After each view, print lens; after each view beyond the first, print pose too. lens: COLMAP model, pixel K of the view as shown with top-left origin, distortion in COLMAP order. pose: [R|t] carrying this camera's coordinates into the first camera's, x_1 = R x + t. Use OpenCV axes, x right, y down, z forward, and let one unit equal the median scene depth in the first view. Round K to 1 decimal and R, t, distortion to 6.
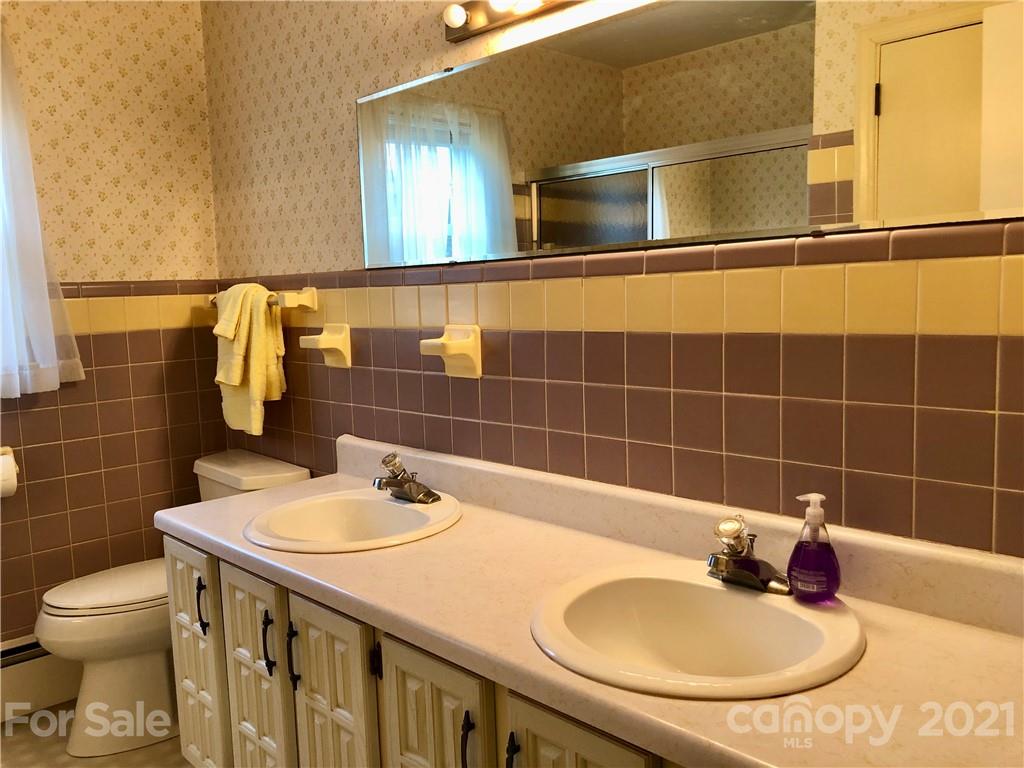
lens RADIAL K [[833.1, 0, 506.7], [0, 833.1, 378.1], [0, 0, 1]] dist [0.005361, -0.001937]
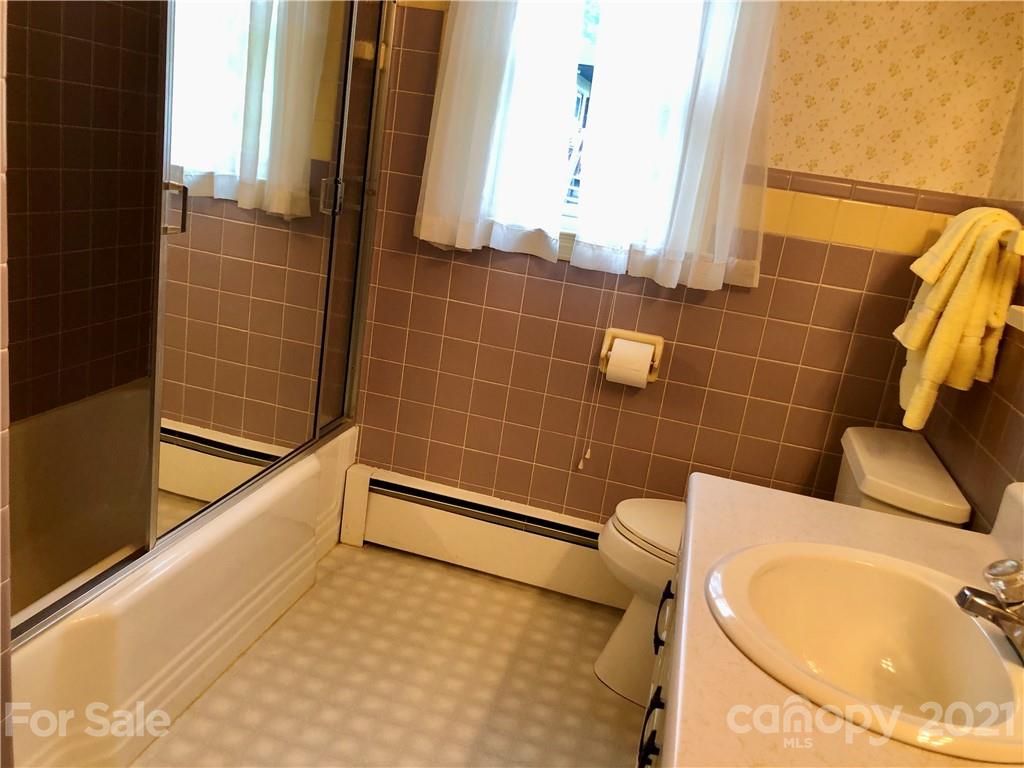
lens RADIAL K [[833.1, 0, 506.7], [0, 833.1, 378.1], [0, 0, 1]] dist [0.005361, -0.001937]
pose [[0.518007, 0.332837, -0.787965, 0.052554], [-0.252352, 0.939655, 0.231015, -0.042673], [0.817305, 0.079177, 0.570739, 0.322139]]
